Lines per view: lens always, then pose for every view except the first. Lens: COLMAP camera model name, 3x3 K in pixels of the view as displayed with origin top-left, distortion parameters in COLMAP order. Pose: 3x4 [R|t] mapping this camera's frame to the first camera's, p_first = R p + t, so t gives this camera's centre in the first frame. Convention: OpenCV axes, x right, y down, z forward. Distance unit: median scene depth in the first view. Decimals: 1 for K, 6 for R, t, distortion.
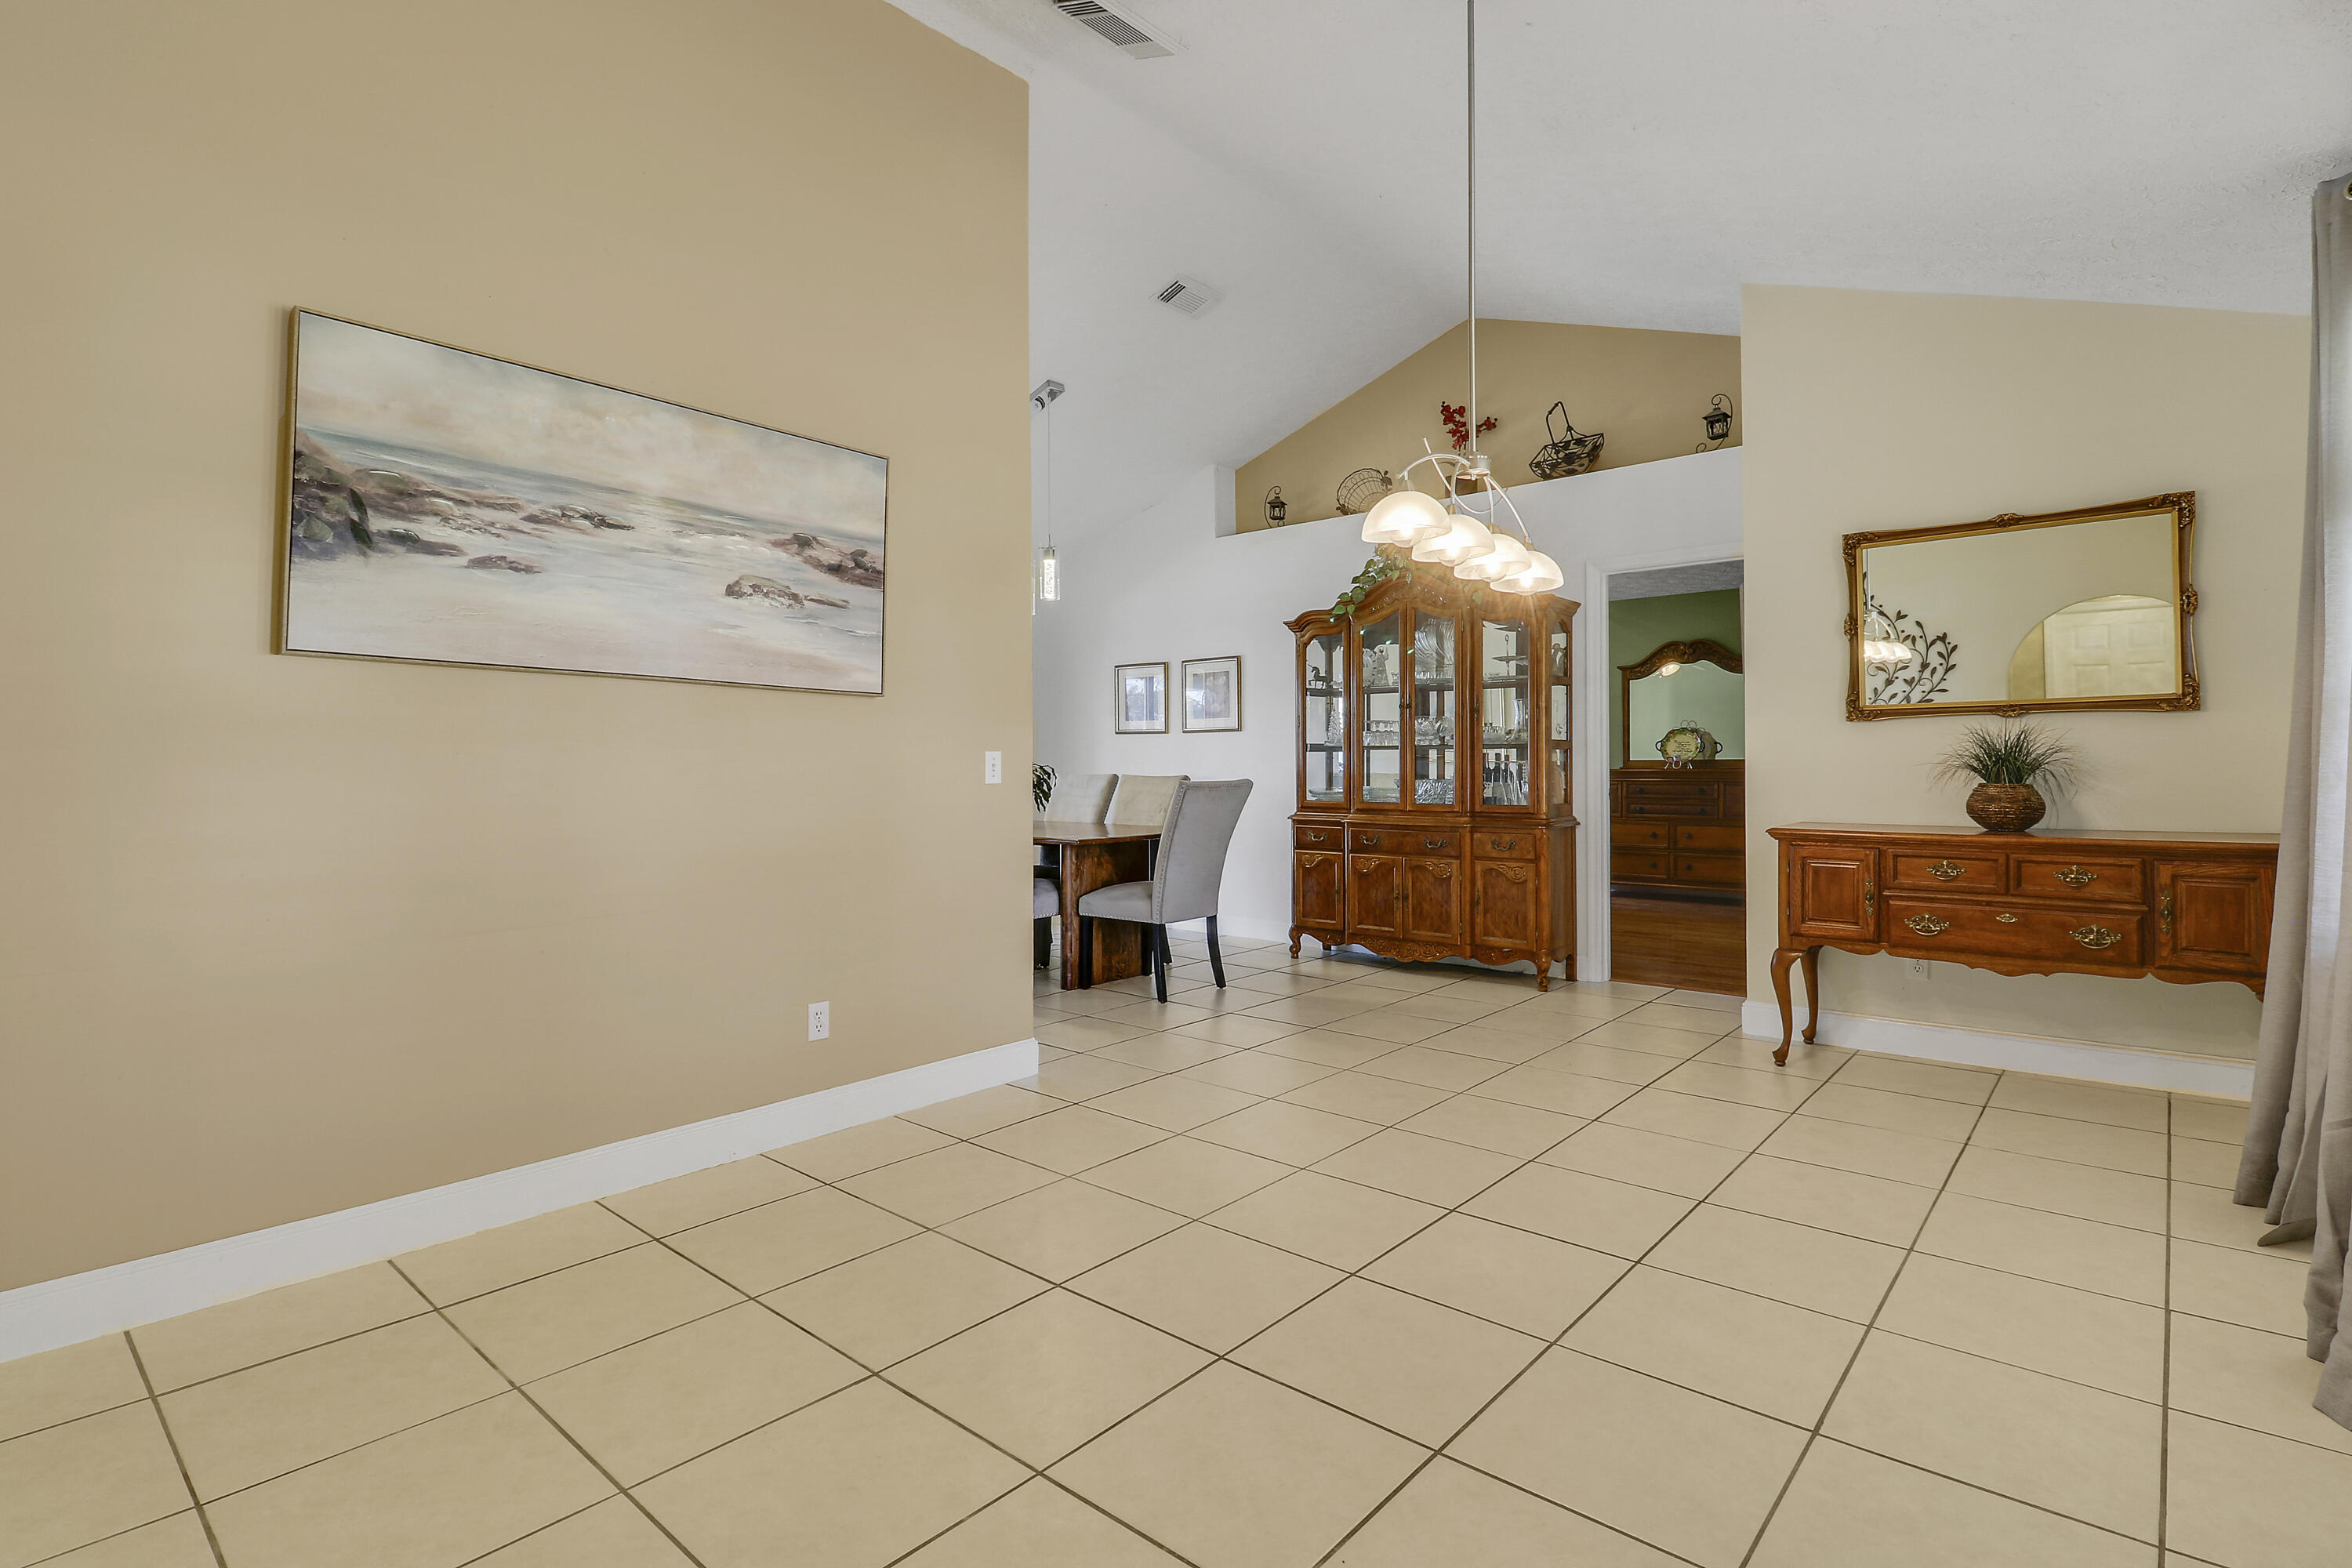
lens RADIAL K [[1126.9, 0, 1208.2], [0, 1126.9, 762.2], [0, 0, 1]] dist [0.010518, -0.008184]
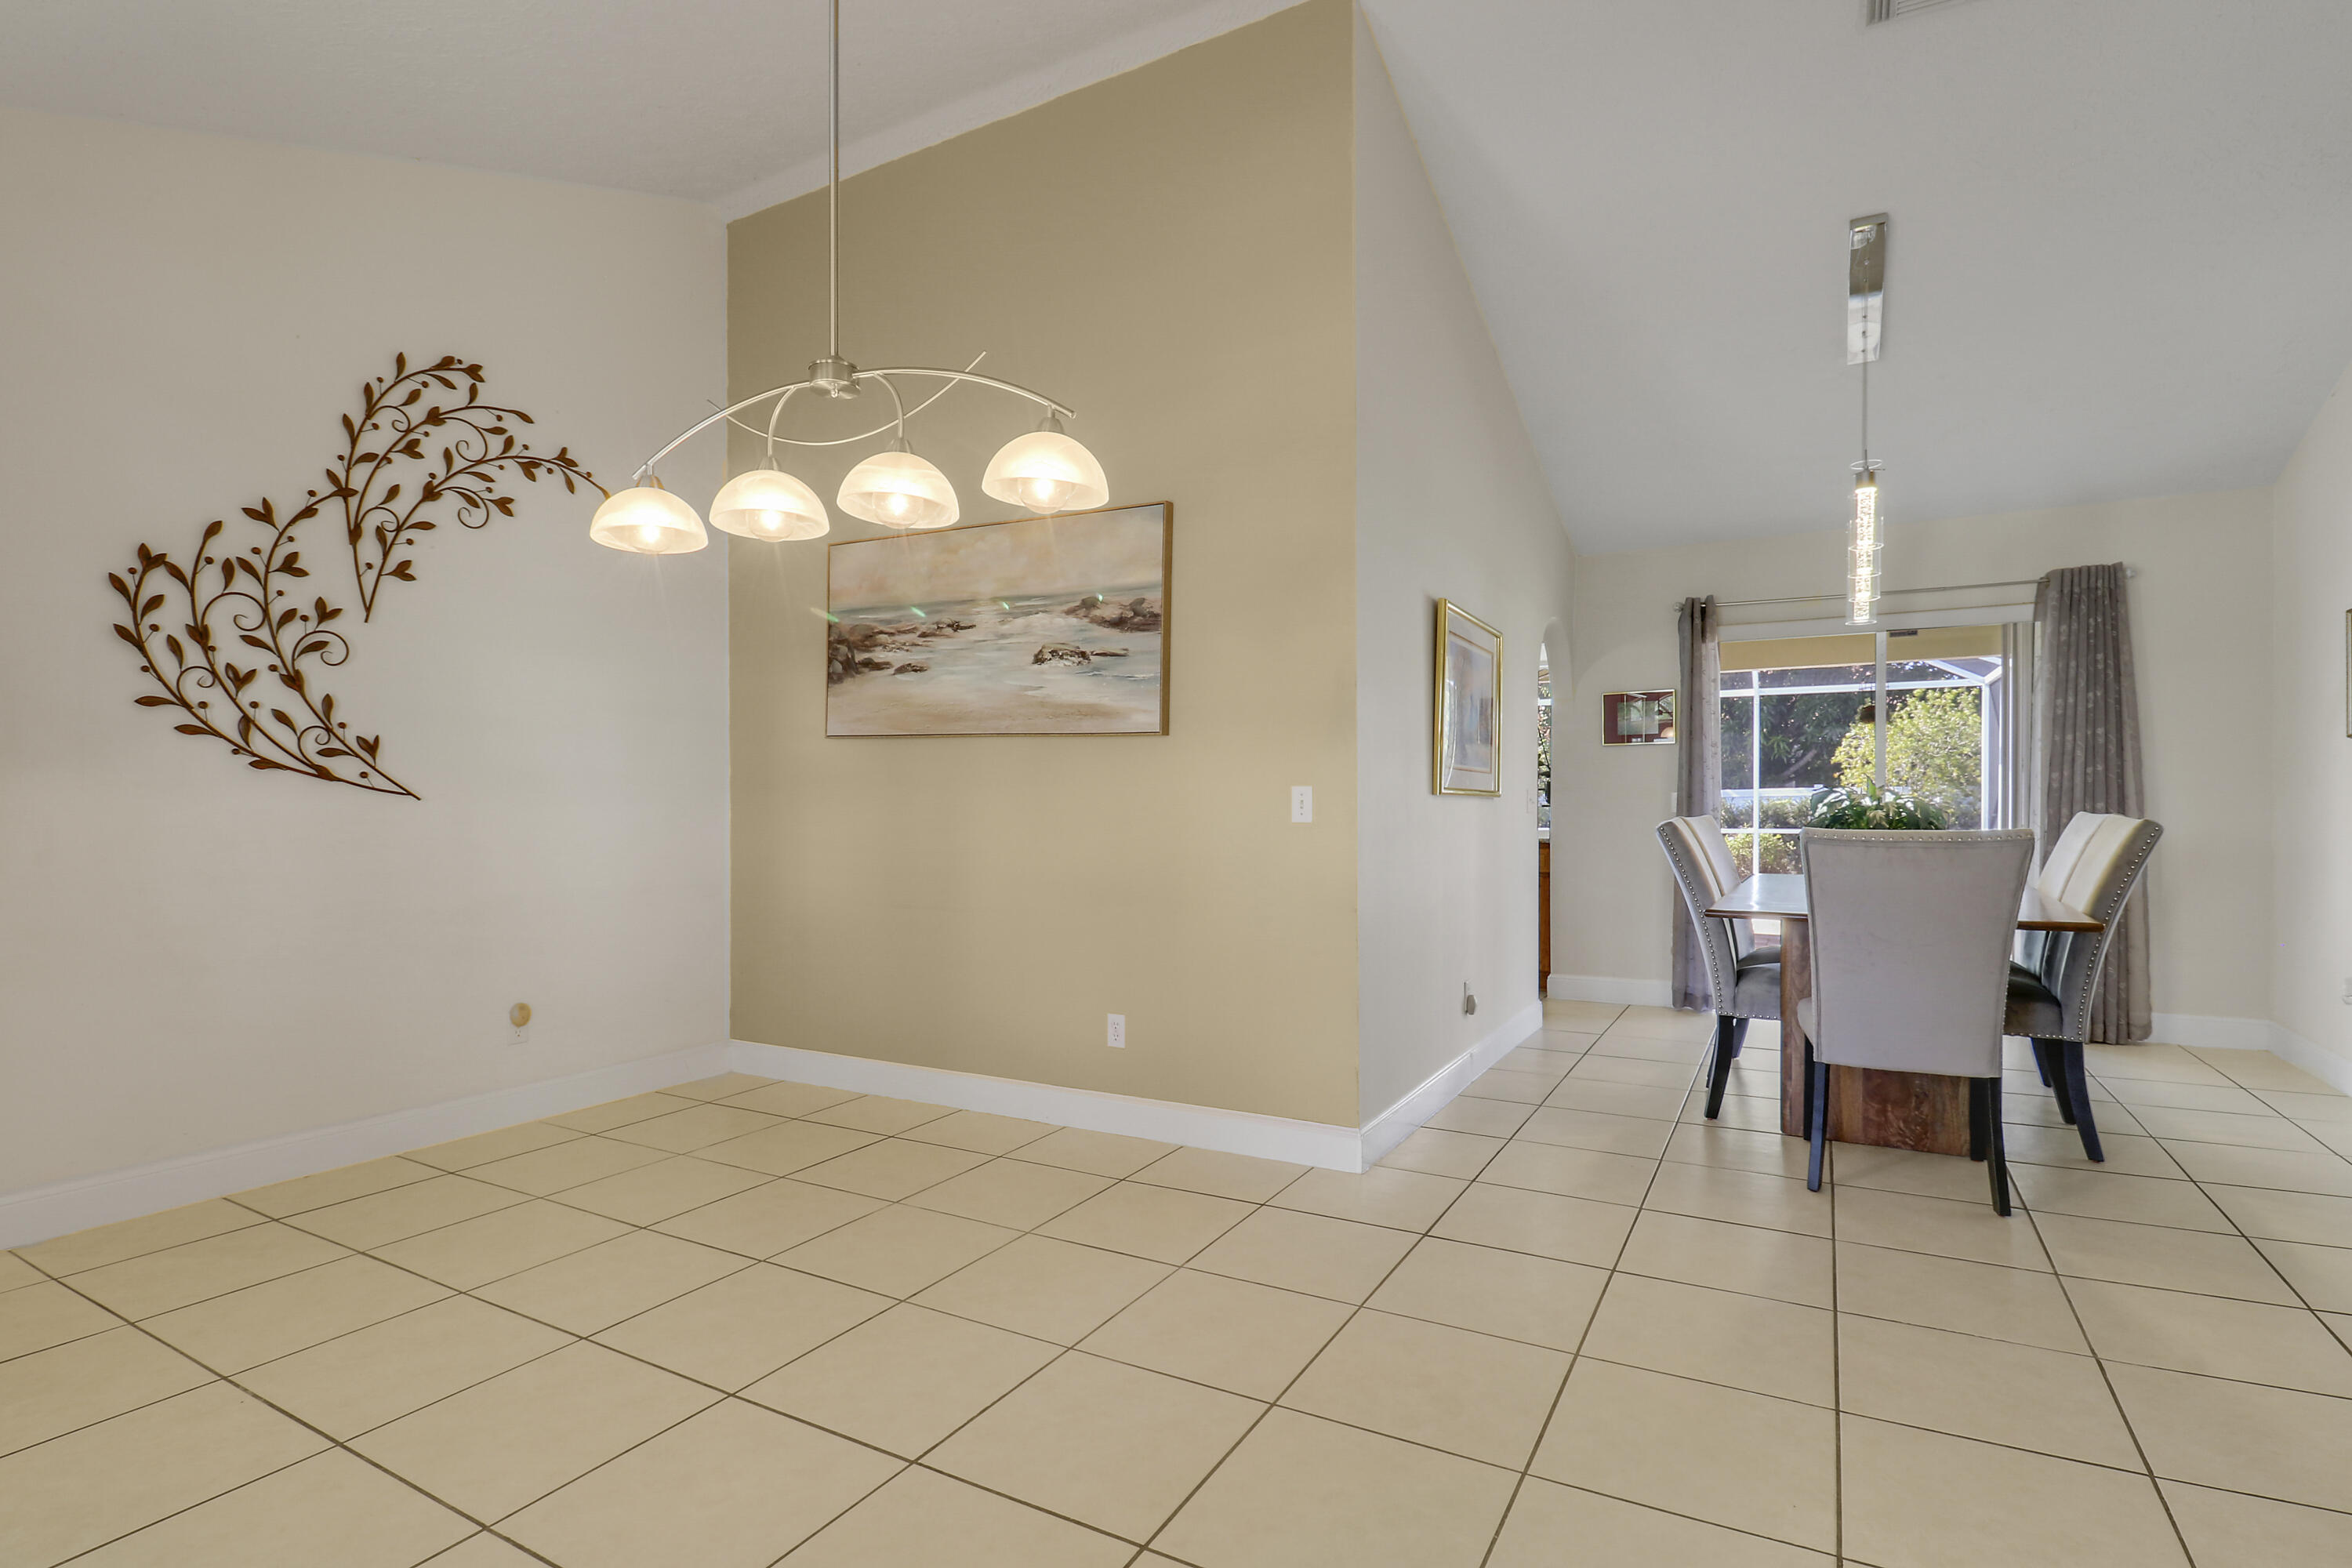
lens RADIAL K [[1126.9, 0, 1183.0], [0, 1126.9, 801.6], [0, 0, 1]] dist [0.010518, -0.008184]
pose [[0.204560, 0.008481, -0.978817, 0.820927], [0.003133, 0.999952, 0.009319, -0.007440], [0.978849, -0.004973, 0.204524, 0.910140]]
